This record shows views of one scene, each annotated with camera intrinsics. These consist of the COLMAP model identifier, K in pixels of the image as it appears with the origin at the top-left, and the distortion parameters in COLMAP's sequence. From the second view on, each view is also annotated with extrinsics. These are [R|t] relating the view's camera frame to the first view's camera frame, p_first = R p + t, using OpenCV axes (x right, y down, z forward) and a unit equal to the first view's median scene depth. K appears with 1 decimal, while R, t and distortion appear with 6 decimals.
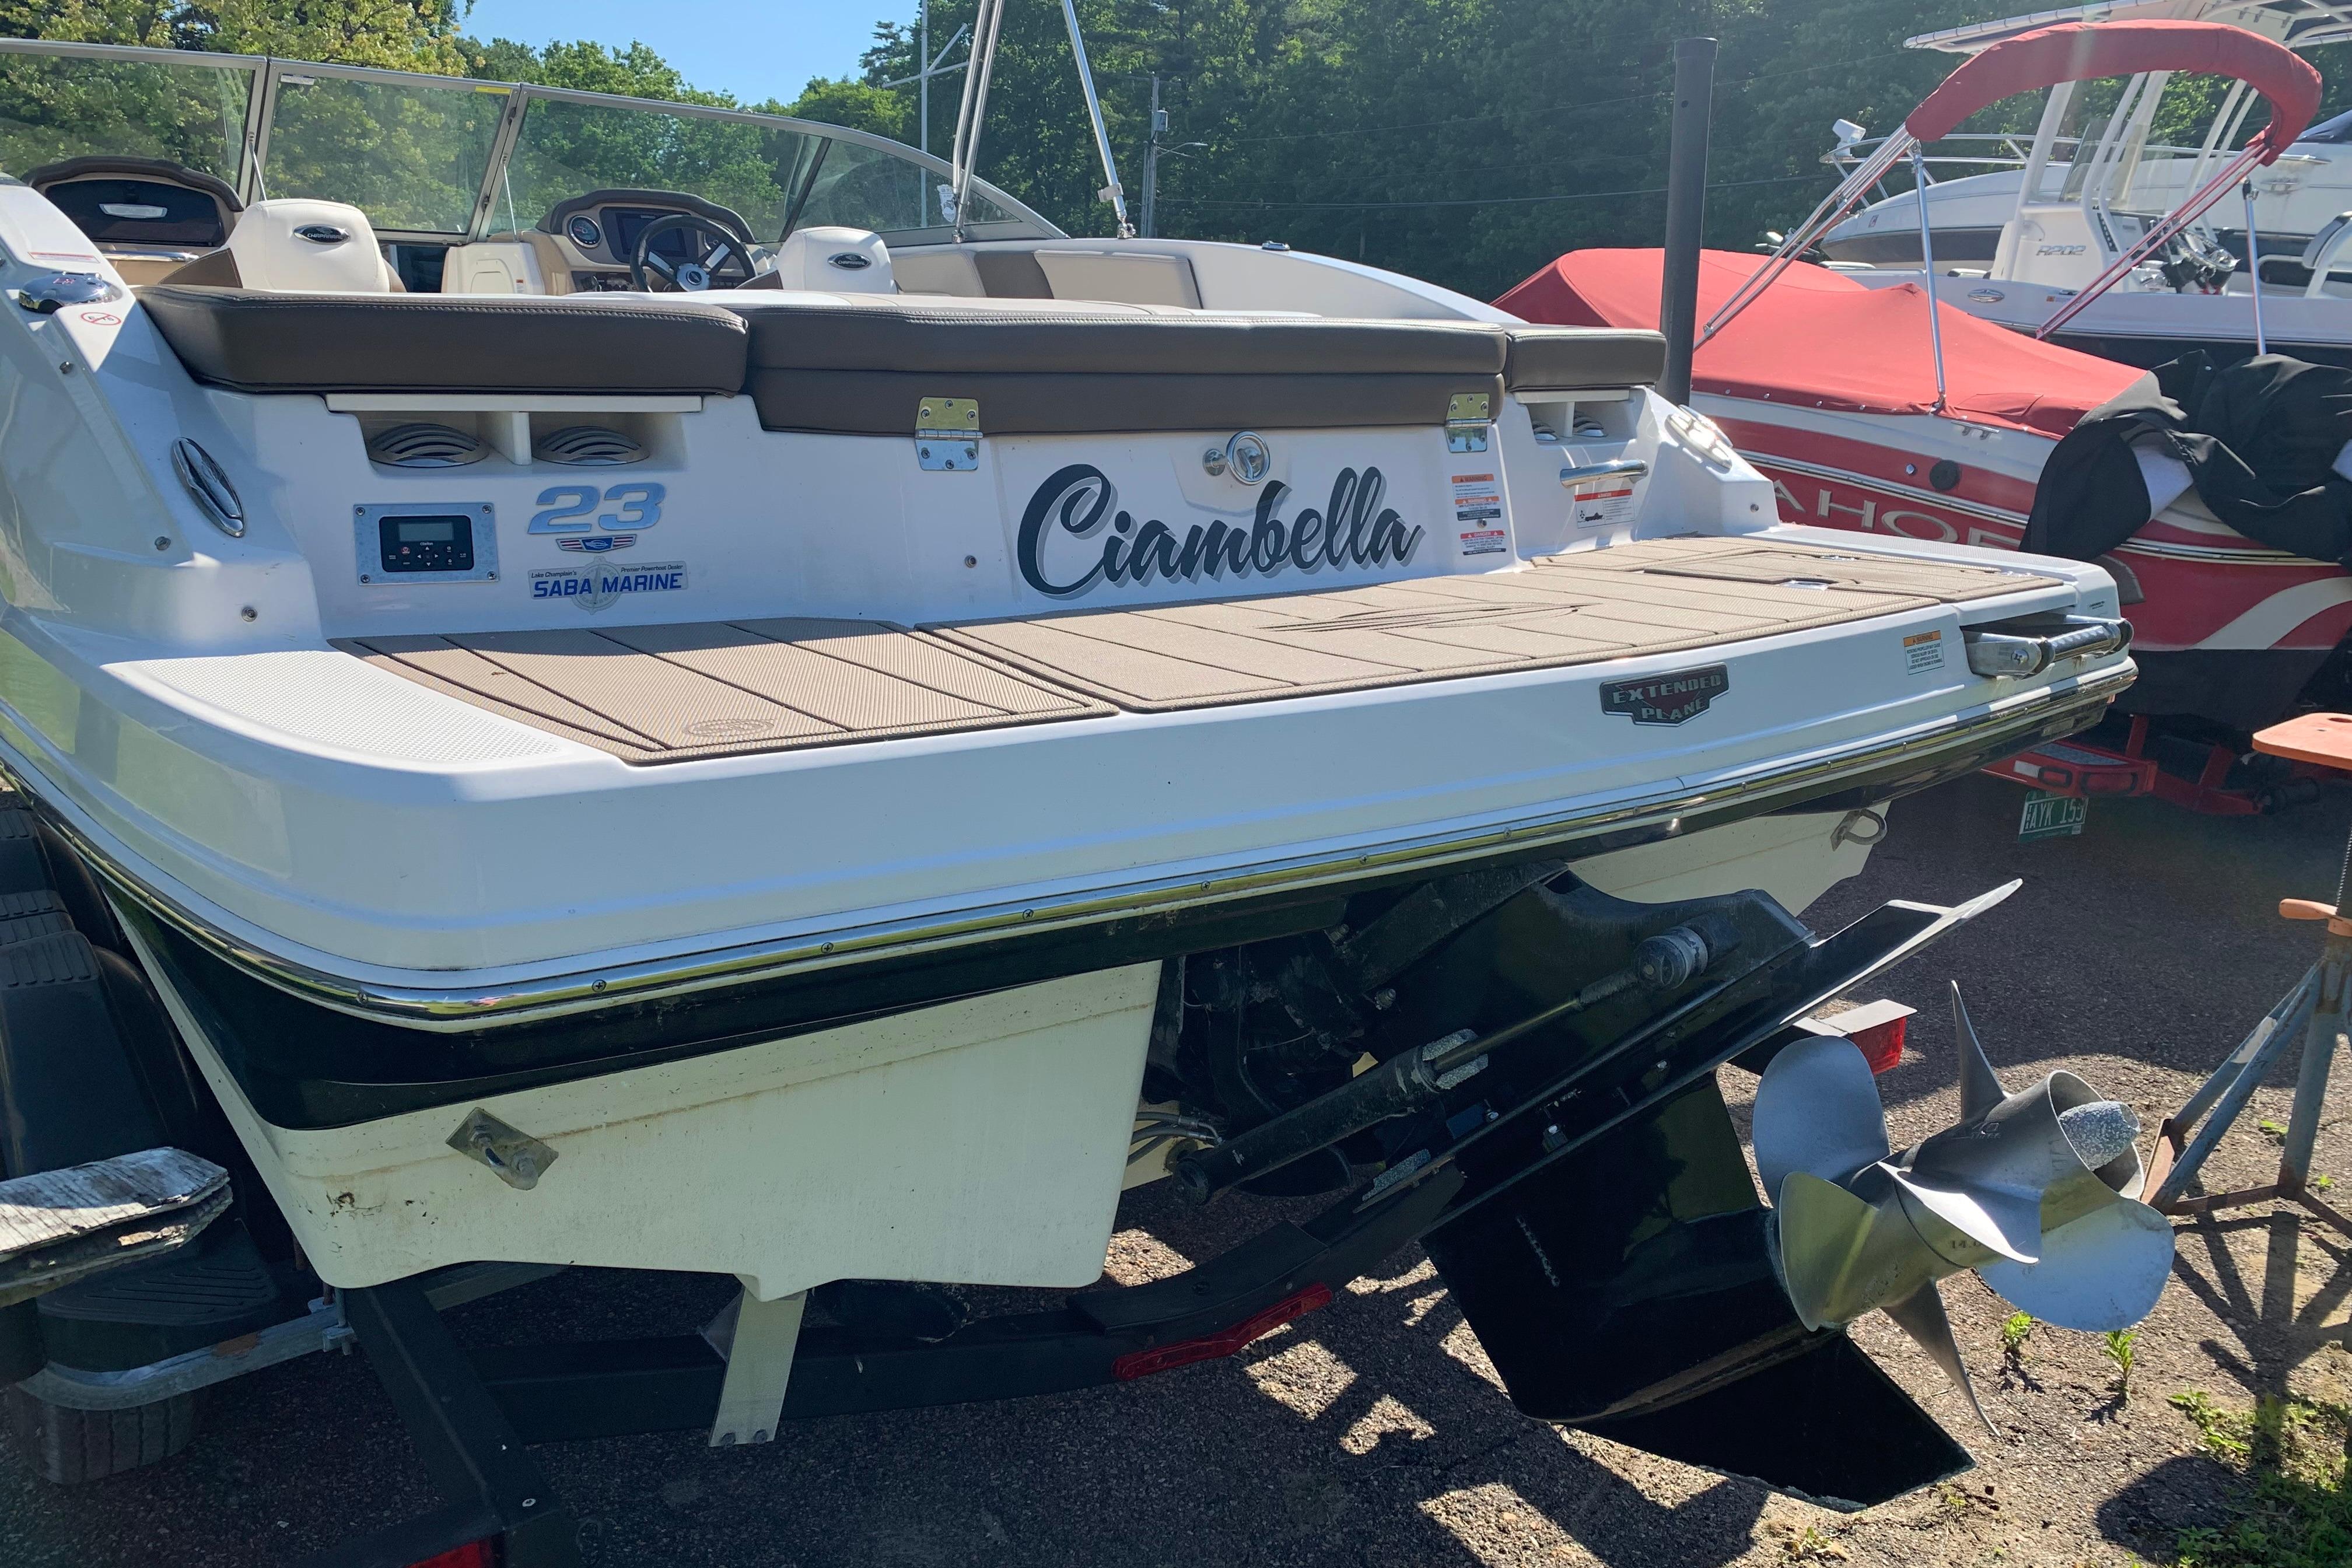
lens RADIAL K [[1795.4, 0, 1162.7], [0, 1795.4, 776.8], [0, 0, 1]] dist [0.034157, -0.034368]
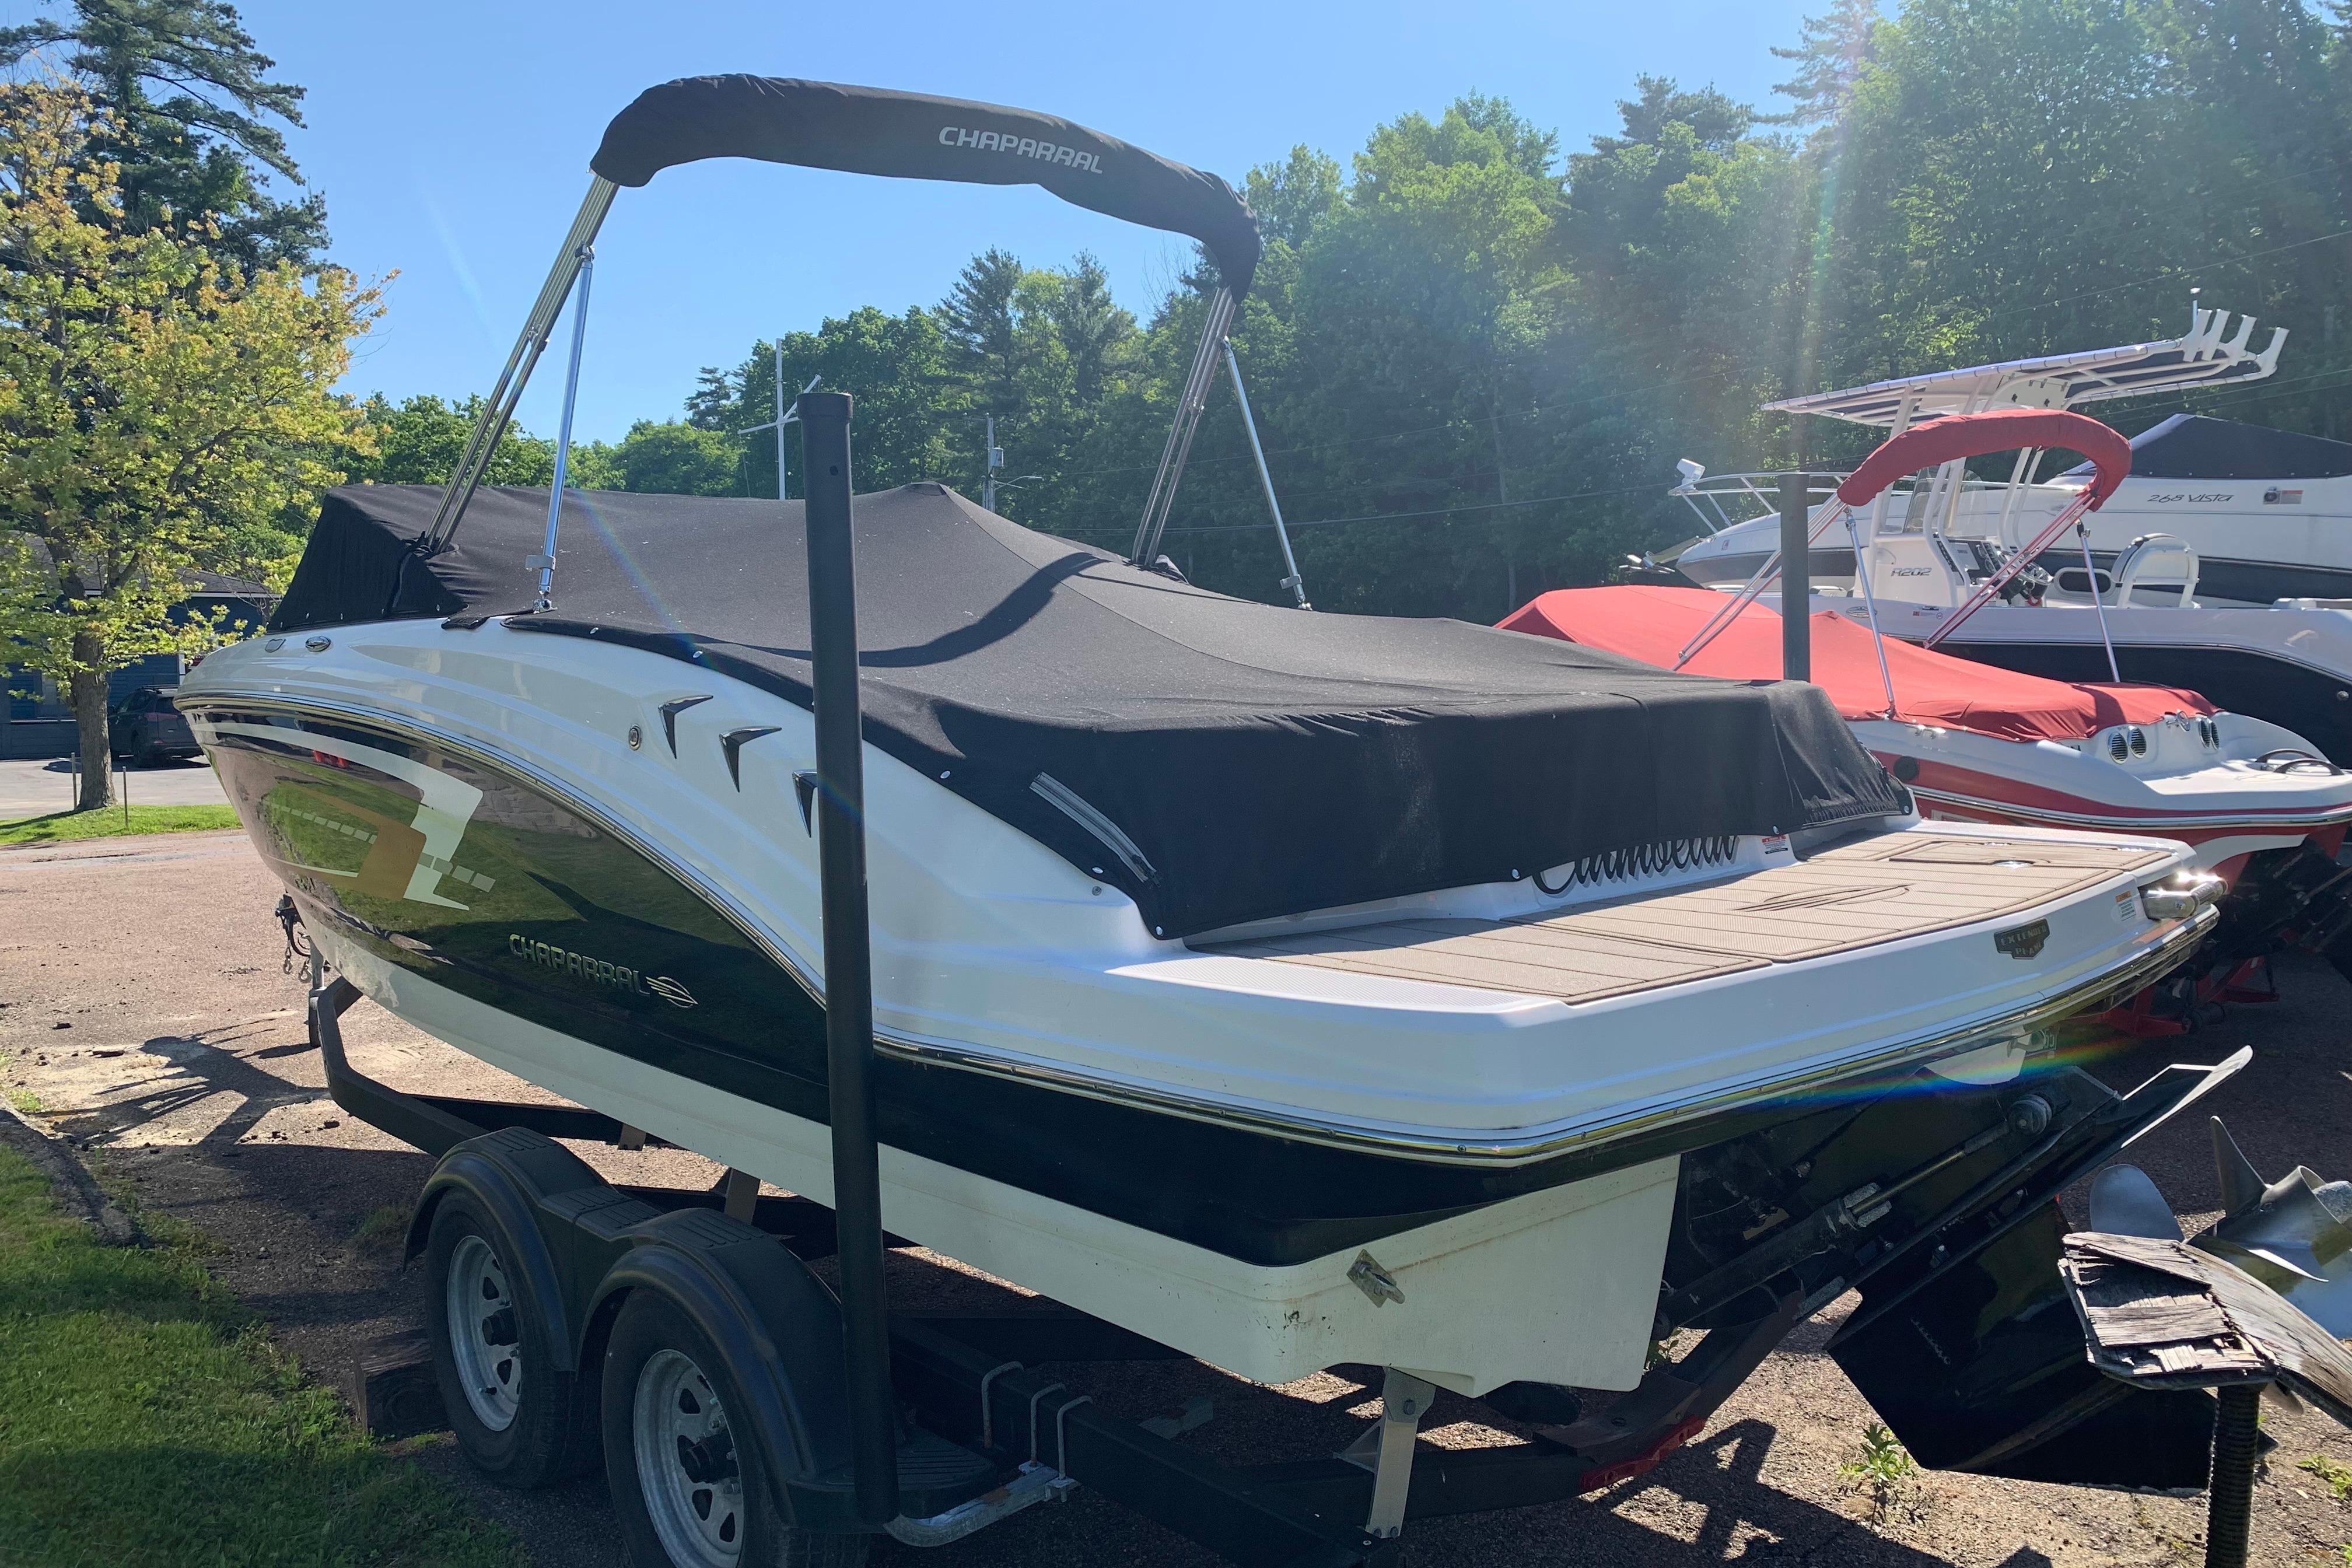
lens RADIAL K [[1795.4, 0, 1194.3], [0, 1795.4, 787.1], [0, 0, 1]] dist [0.034157, -0.034368]
pose [[0.992651, -0.045215, 0.112251, -0.396224], [0.062843, 0.985300, -0.158853, 0.018656], [-0.103418, 0.164740, 0.980900, -0.312503]]
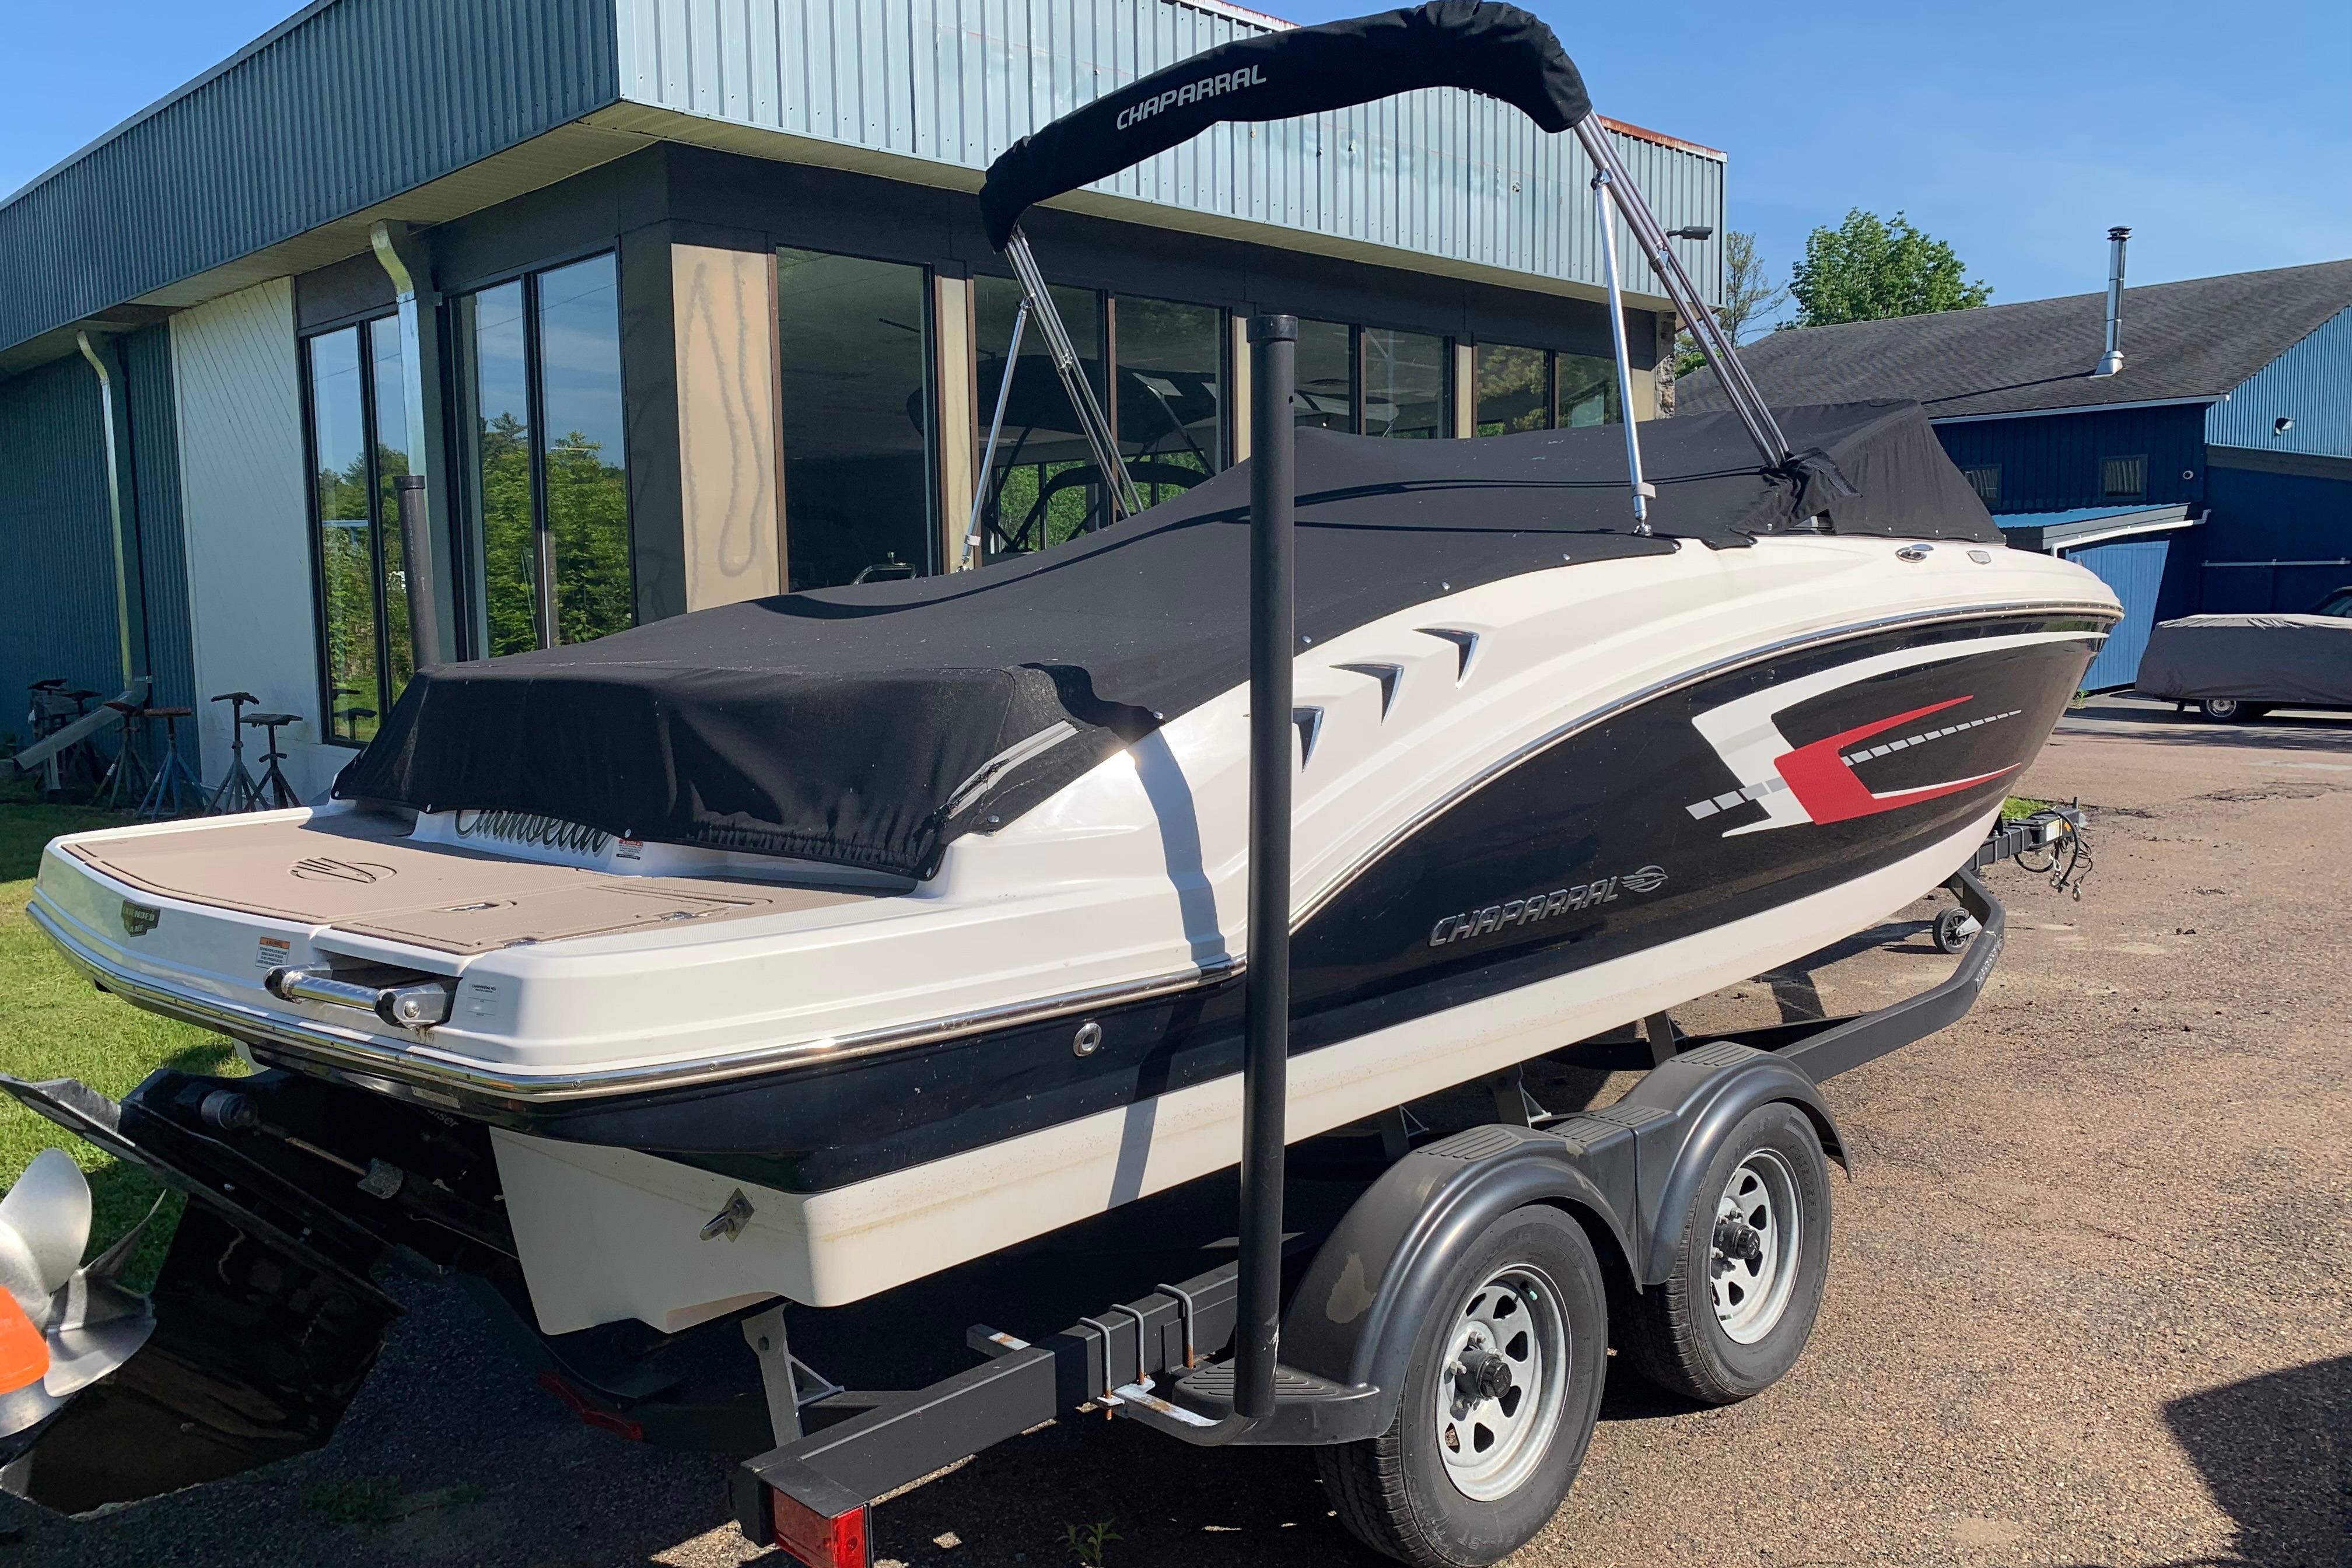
lens RADIAL K [[1795.4, 0, 1180.1], [0, 1795.4, 778.6], [0, 0, 1]] dist [0.034157, -0.034368]
pose [[0.150437, 0.073975, -0.985848, 1.344370], [-0.204684, 0.977920, 0.042146, -0.285311], [0.967199, 0.195447, 0.162257, 1.076510]]
